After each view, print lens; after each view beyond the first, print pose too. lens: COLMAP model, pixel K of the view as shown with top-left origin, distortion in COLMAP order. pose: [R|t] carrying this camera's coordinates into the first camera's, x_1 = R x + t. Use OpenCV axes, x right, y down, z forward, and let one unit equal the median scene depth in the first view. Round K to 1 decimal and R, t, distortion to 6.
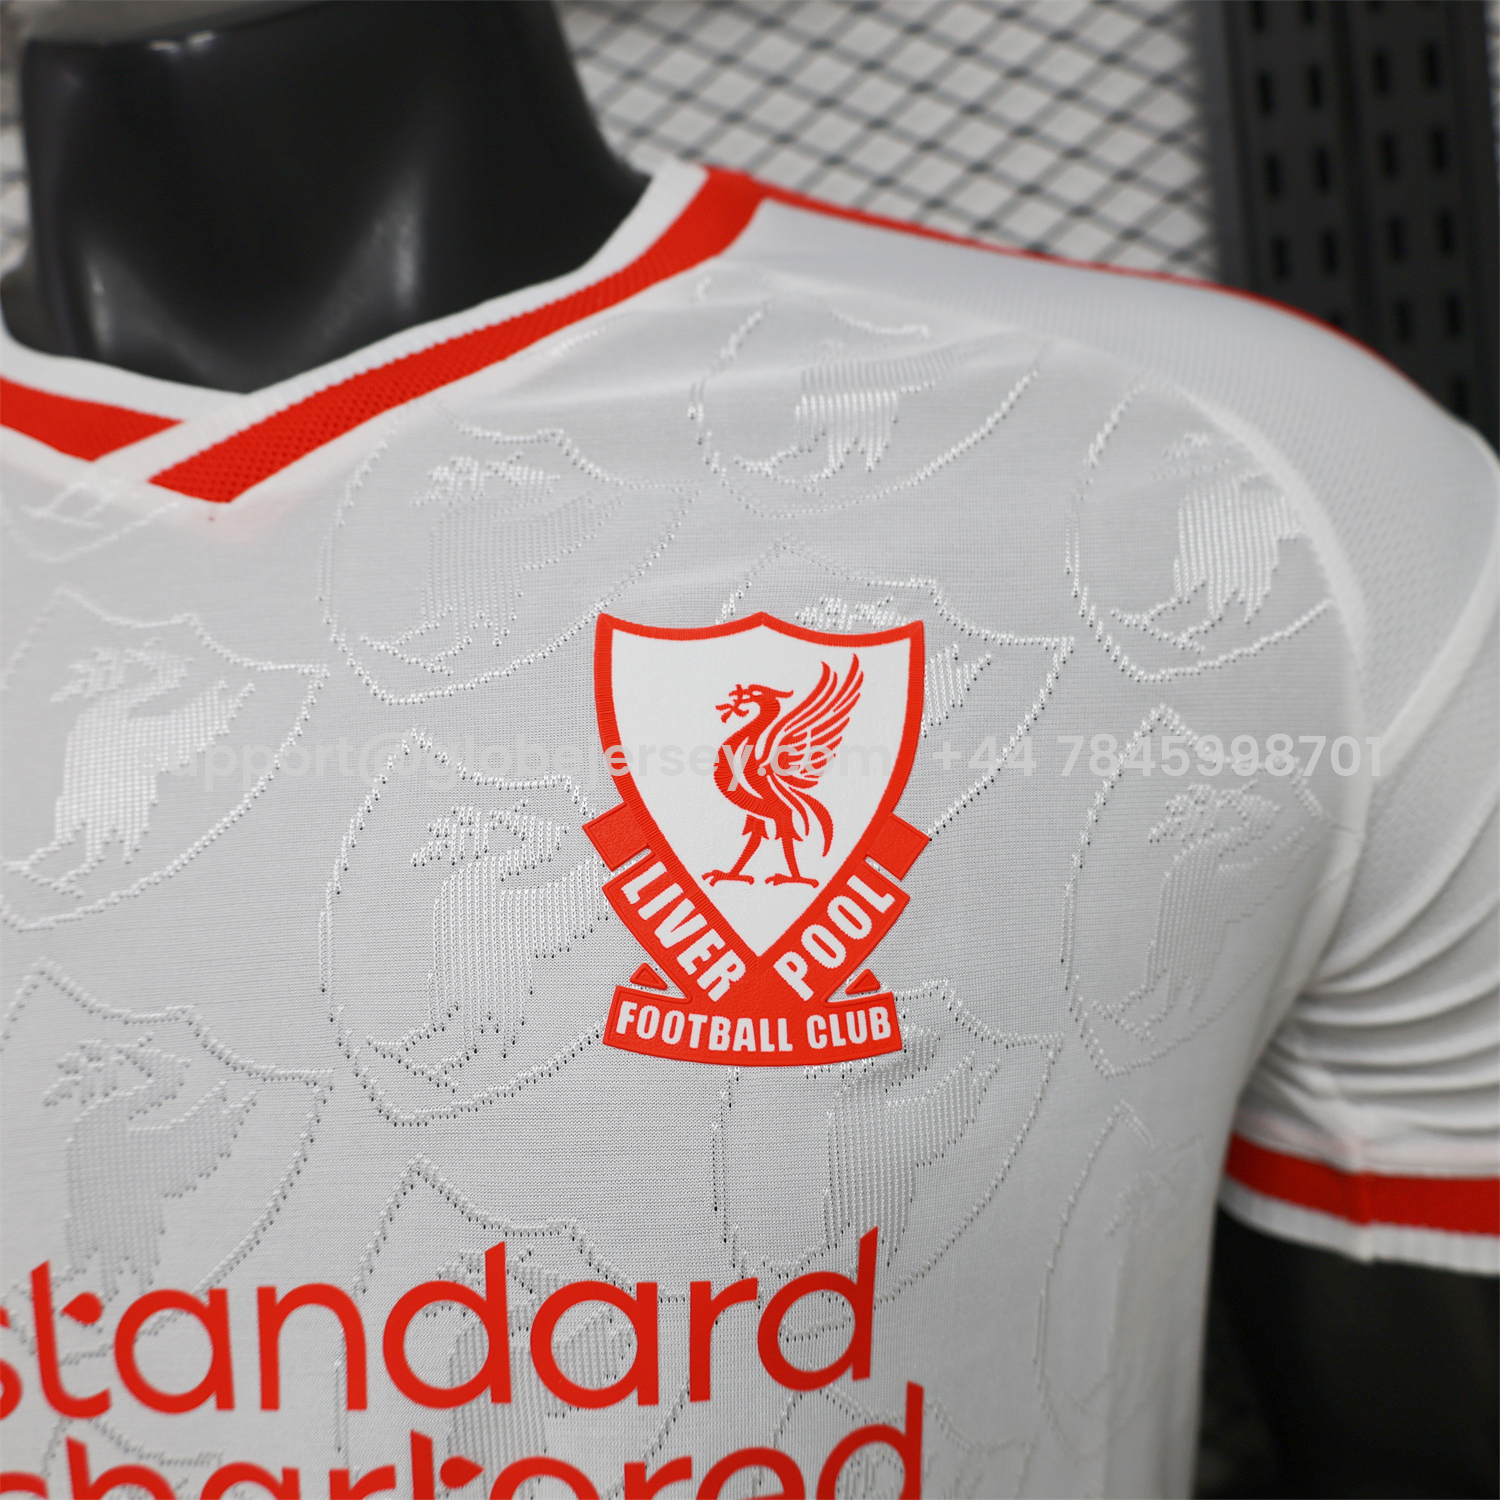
lens RADIAL K [[1666.9, 0, 750.0], [0, 1666.9, 750.0], [0, 0, 1]] dist [-0.024608, 0.009265]
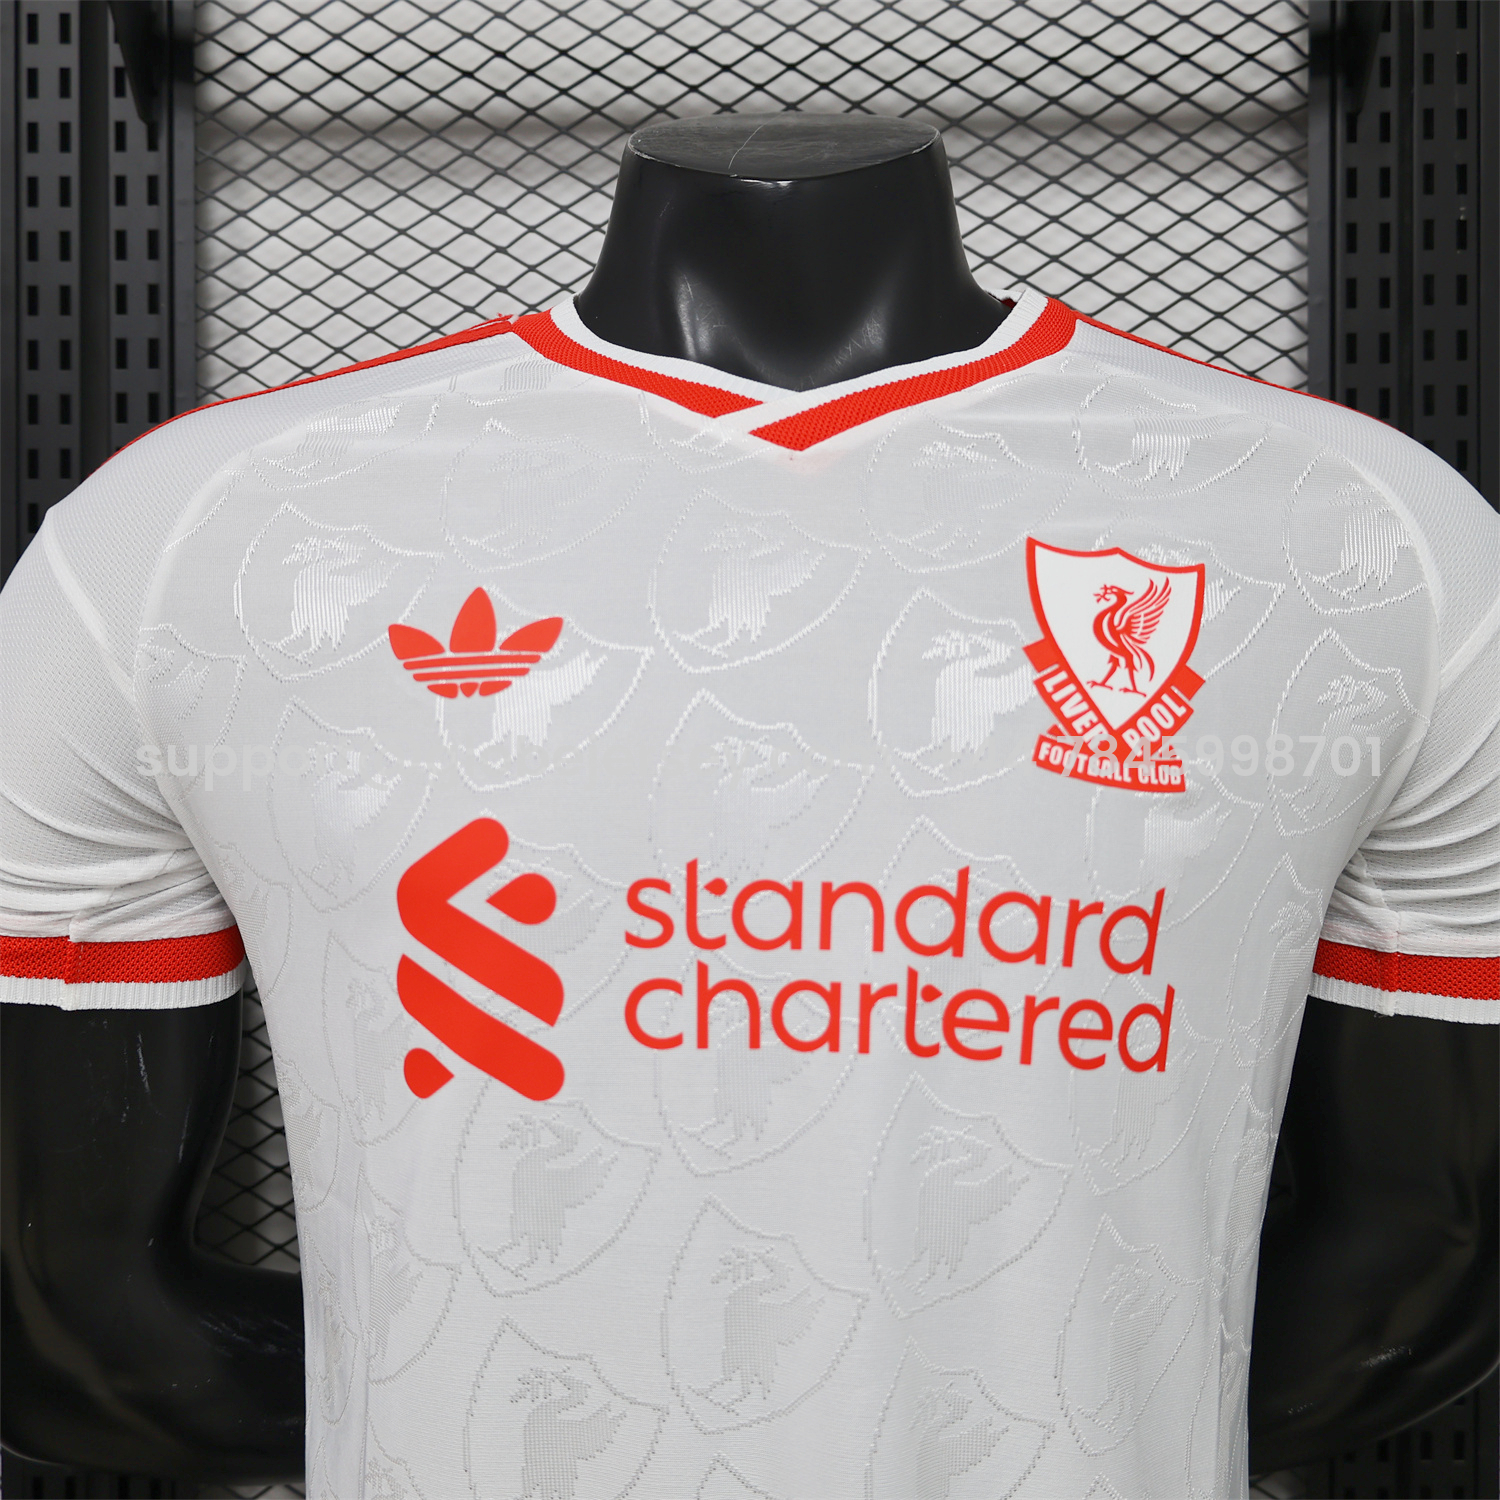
lens RADIAL K [[1666.9, 0, 750.0], [0, 1666.9, 750.0], [0, 0, 1]] dist [-0.024608, 0.009265]
pose [[0.991605, 0.112799, 0.063212, -0.481479], [-0.108287, 0.991598, -0.070767, 0.306765], [-0.070663, 0.063328, 0.995488, -0.734927]]
